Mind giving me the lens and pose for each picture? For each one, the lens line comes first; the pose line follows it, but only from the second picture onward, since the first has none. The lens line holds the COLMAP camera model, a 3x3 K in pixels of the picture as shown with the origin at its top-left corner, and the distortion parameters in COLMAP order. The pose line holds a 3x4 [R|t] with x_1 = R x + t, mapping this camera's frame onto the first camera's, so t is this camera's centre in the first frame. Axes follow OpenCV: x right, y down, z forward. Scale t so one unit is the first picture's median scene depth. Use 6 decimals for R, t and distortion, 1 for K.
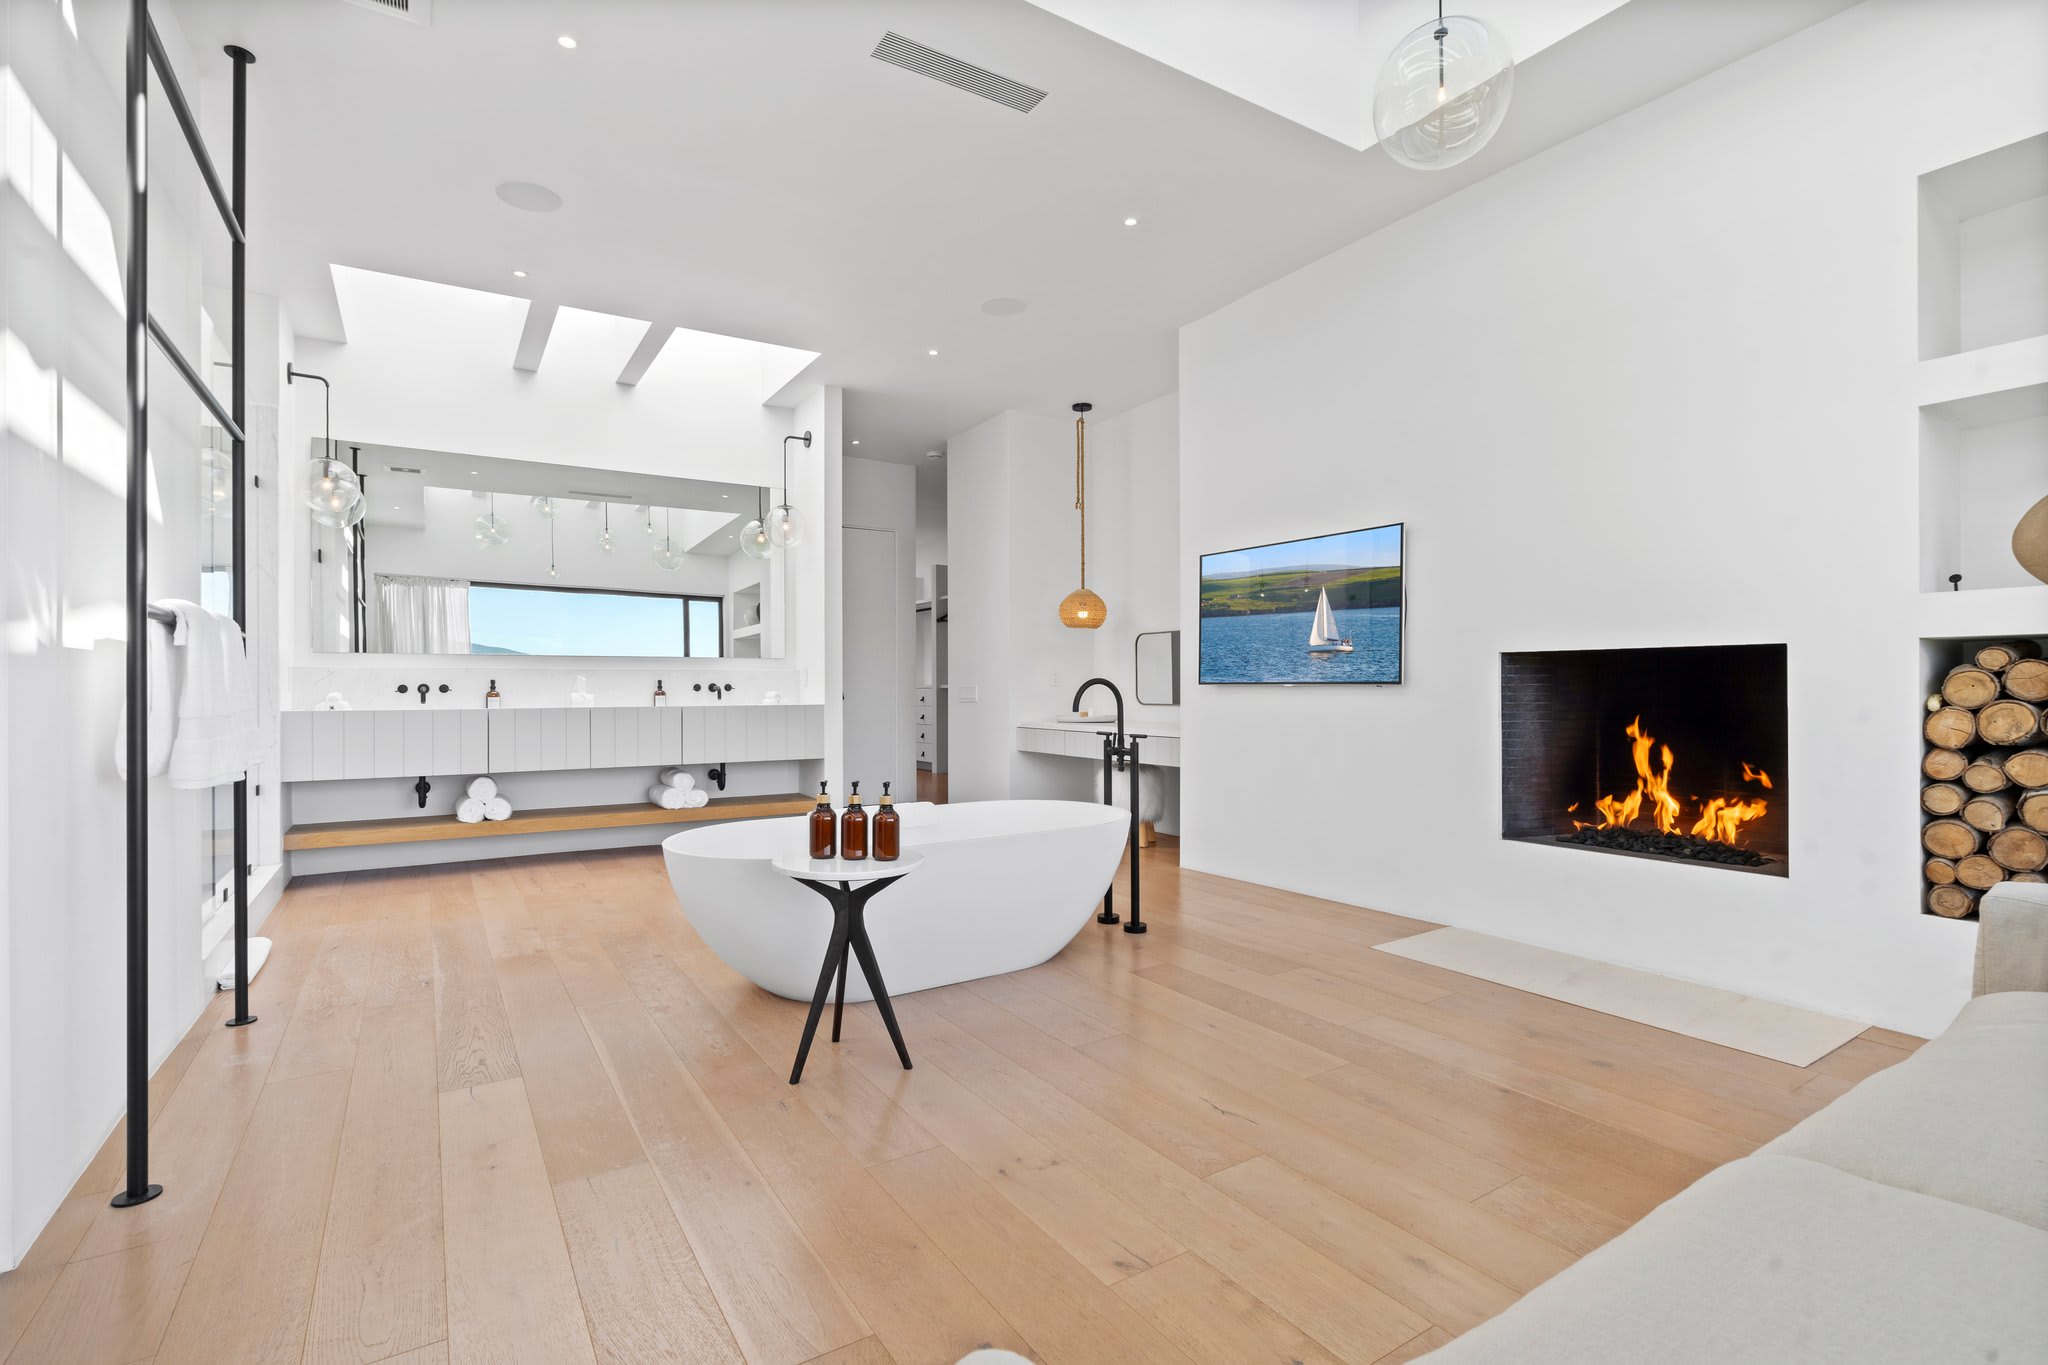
lens RADIAL K [[974.7, 0, 1024.0], [0, 974.7, 682.5], [0, 0, 1]] dist [0.015719, 0.000111]
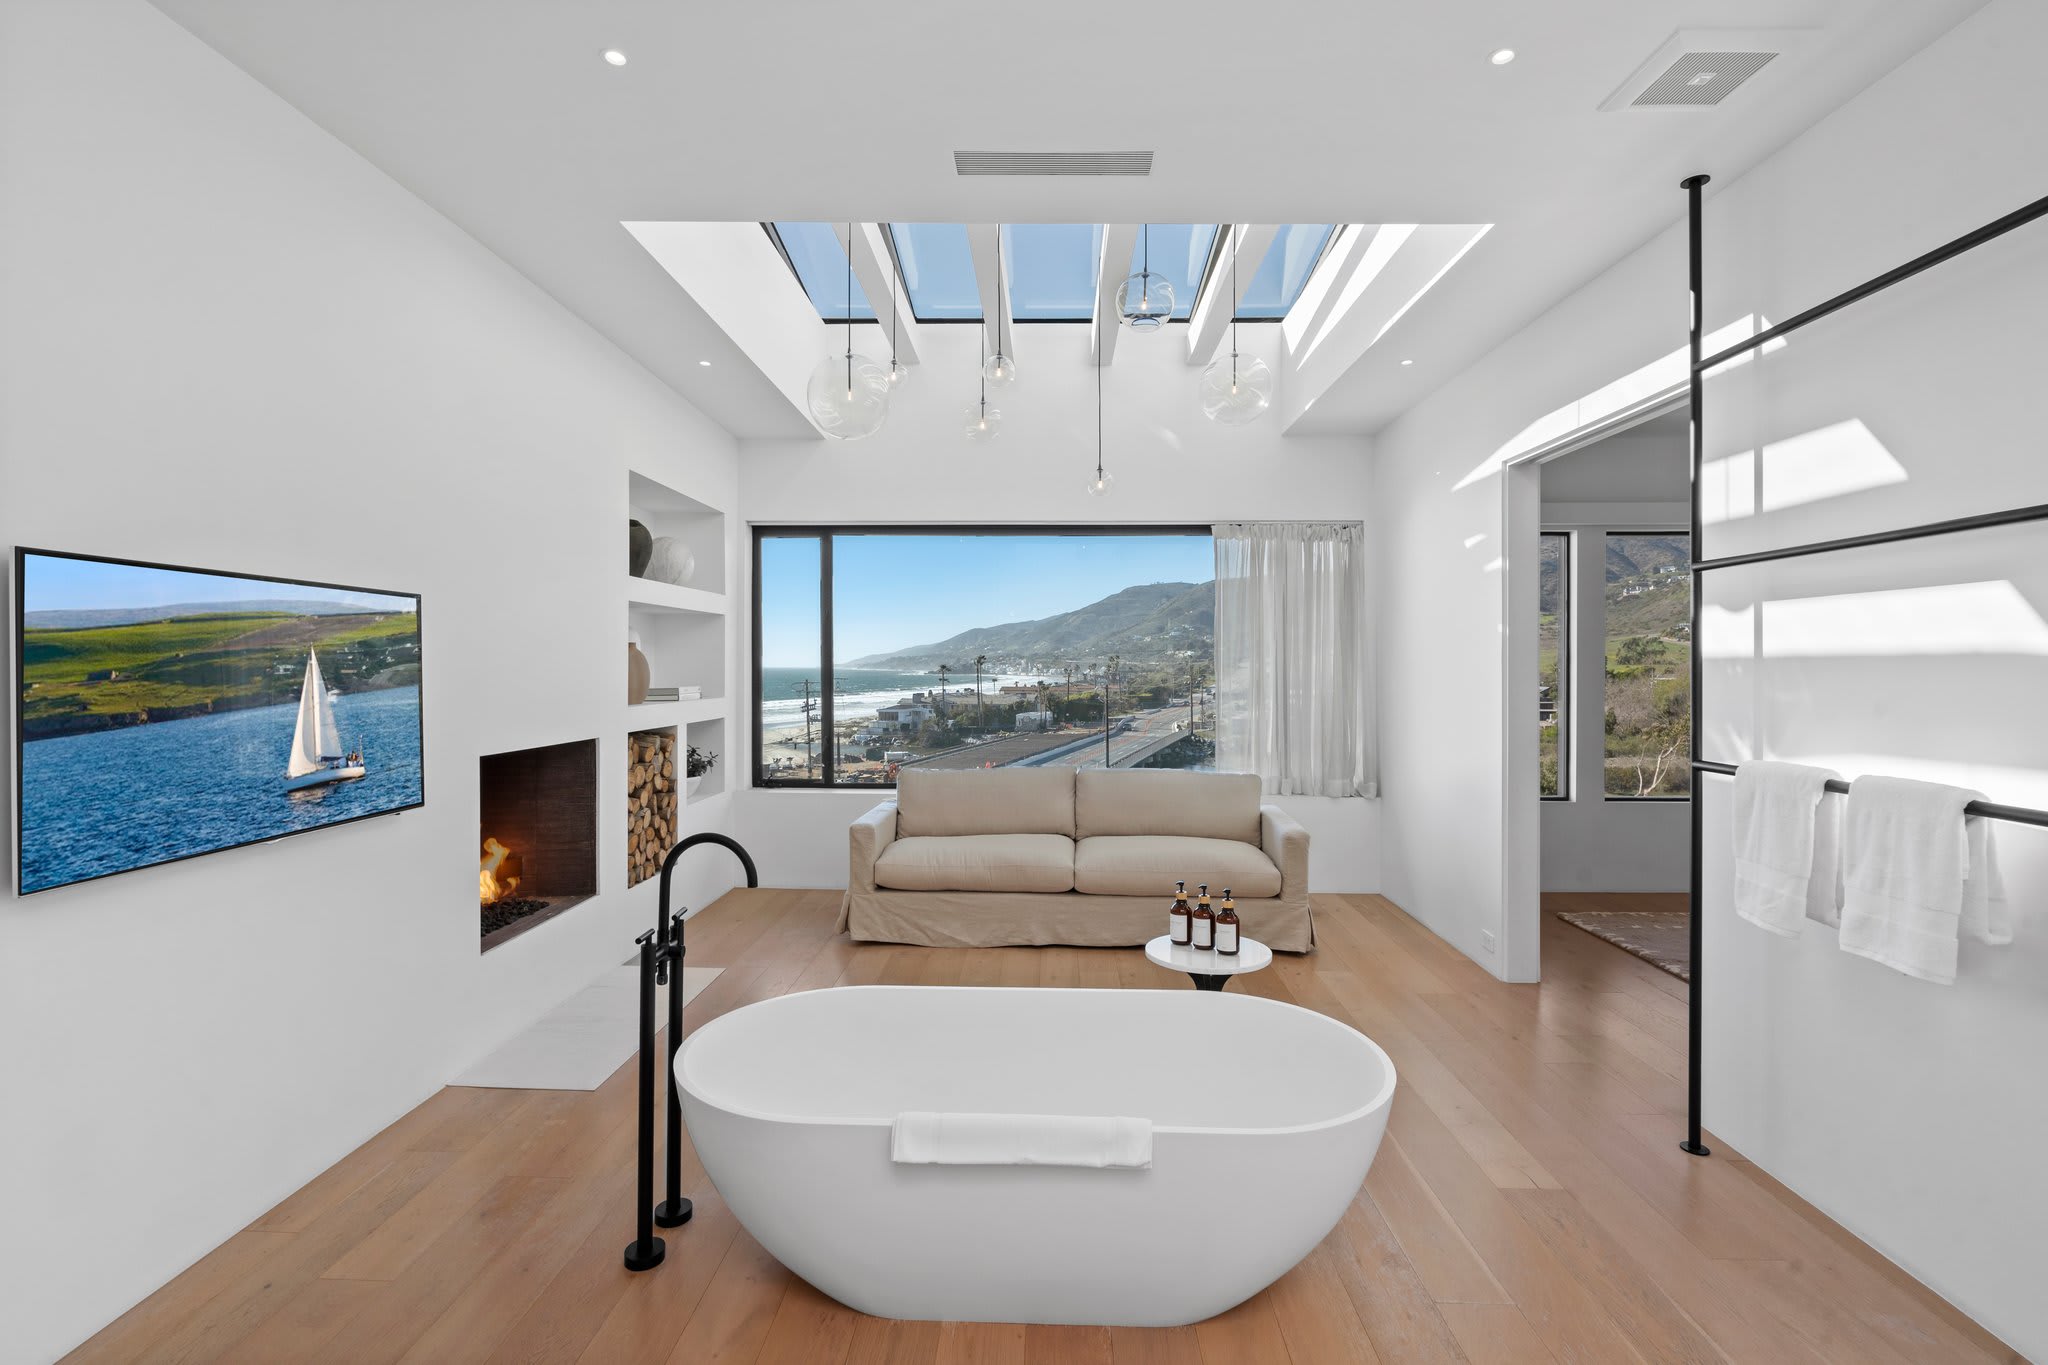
lens RADIAL K [[943.0, 0, 1024.1], [0, 943.0, 650.8], [0, 0, 1]] dist [-0.001505, -0.000097]
pose [[-0.831502, 0.015412, 0.555308, -0.608608], [0.001349, 0.999668, -0.025726, -0.143796], [-0.555520, -0.020642, -0.831247, 1.979756]]
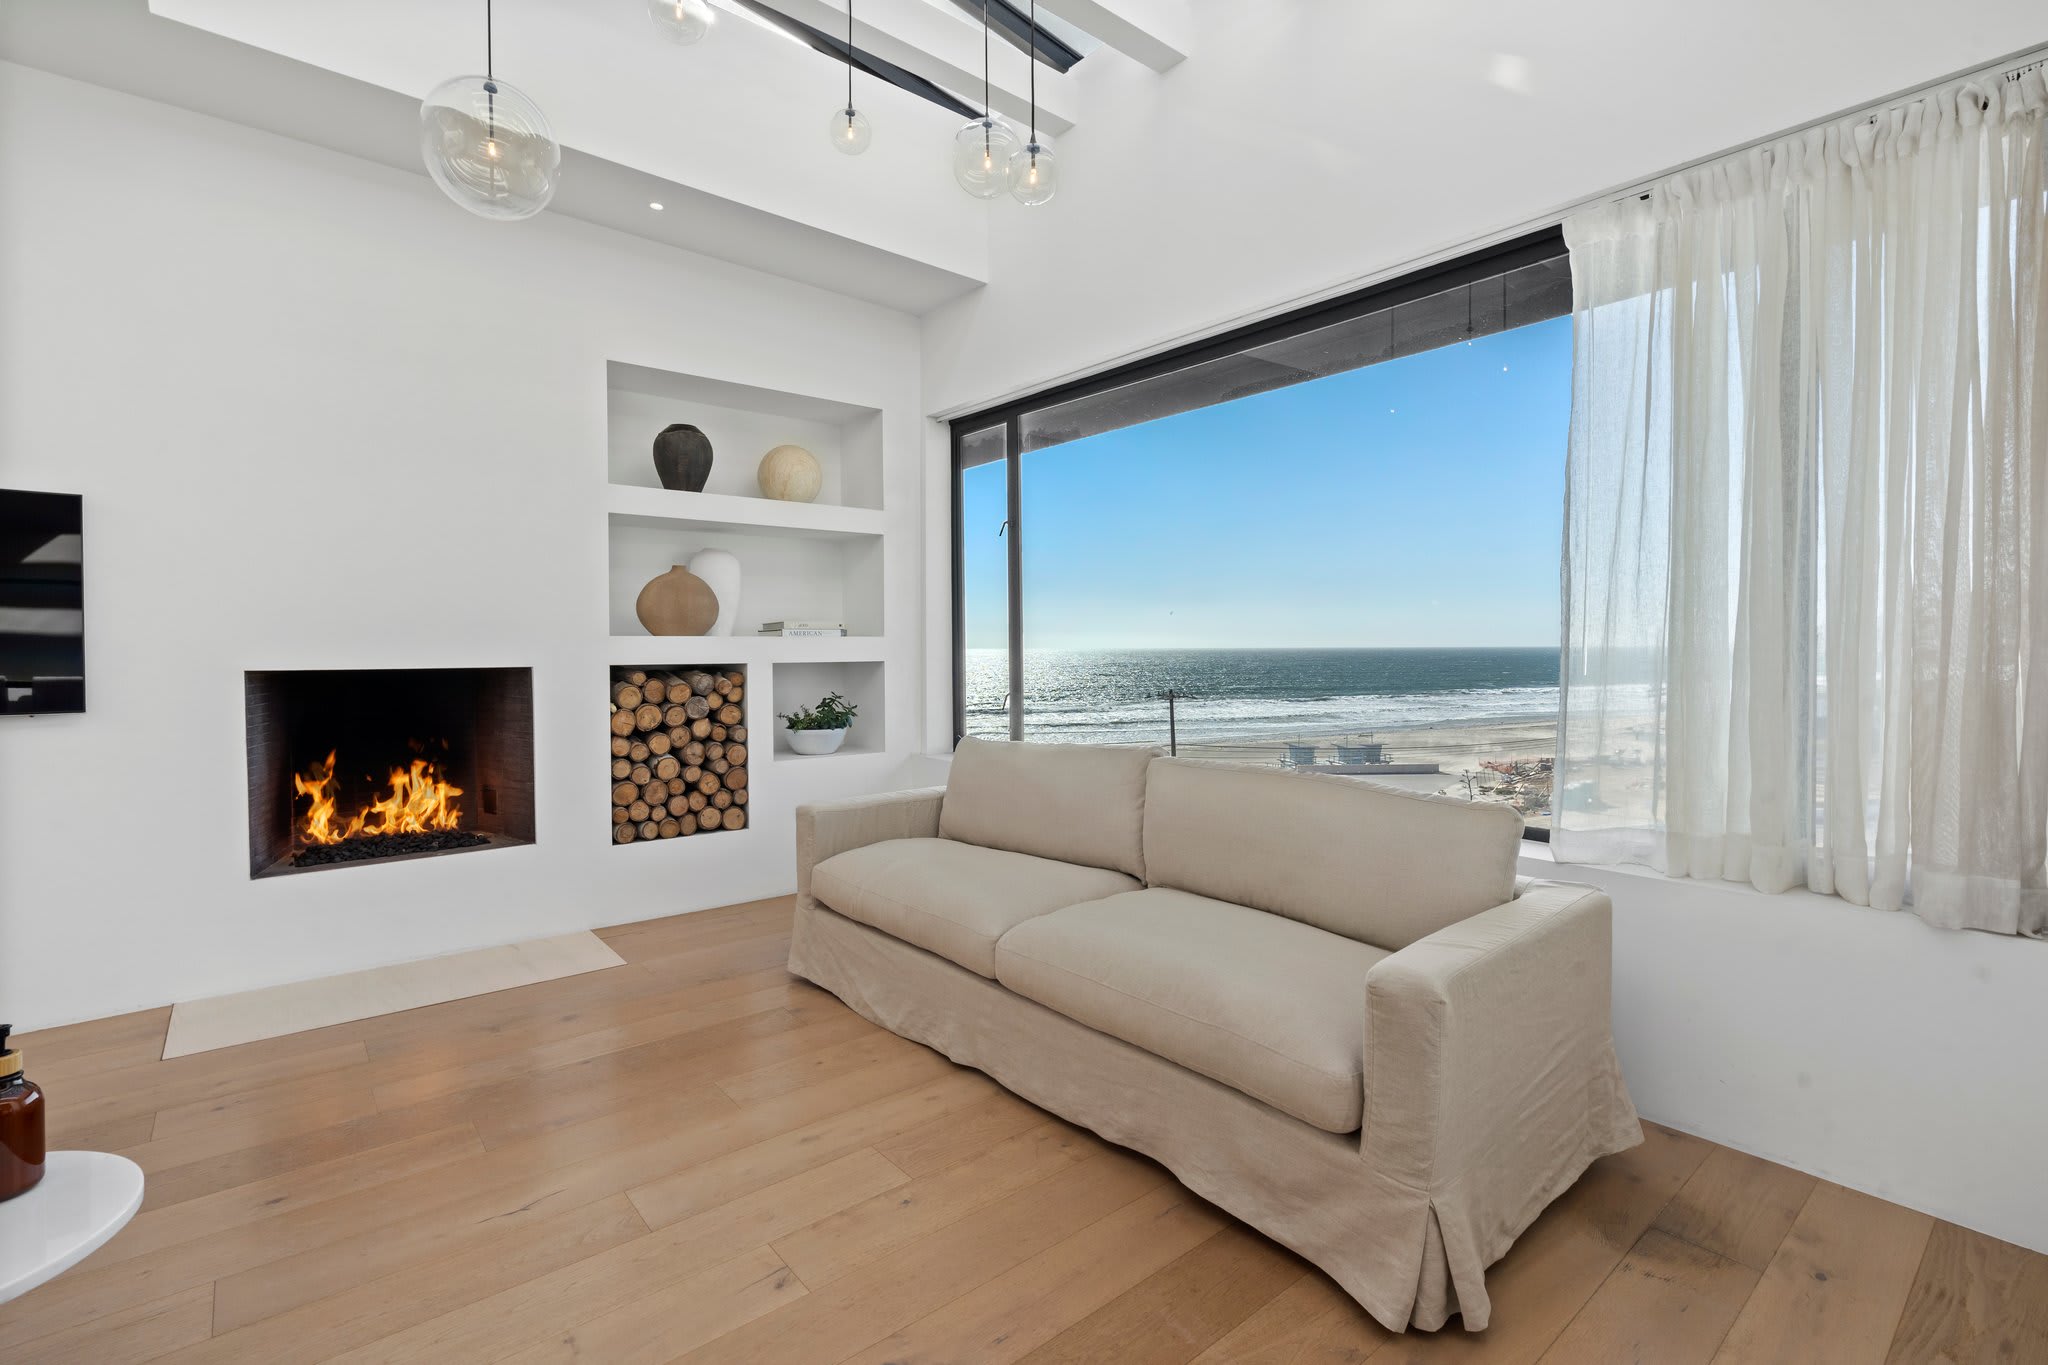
lens RADIAL K [[967.9, 0, 1013.3], [0, 967.9, 649.5], [0, 0, 1]] dist [0.011980, -0.000164]
pose [[-0.144725, -0.002038, 0.989470, -0.657009], [-0.005740, 0.999983, 0.001220, -0.073874], [-0.989455, -0.005503, -0.144734, 0.592034]]
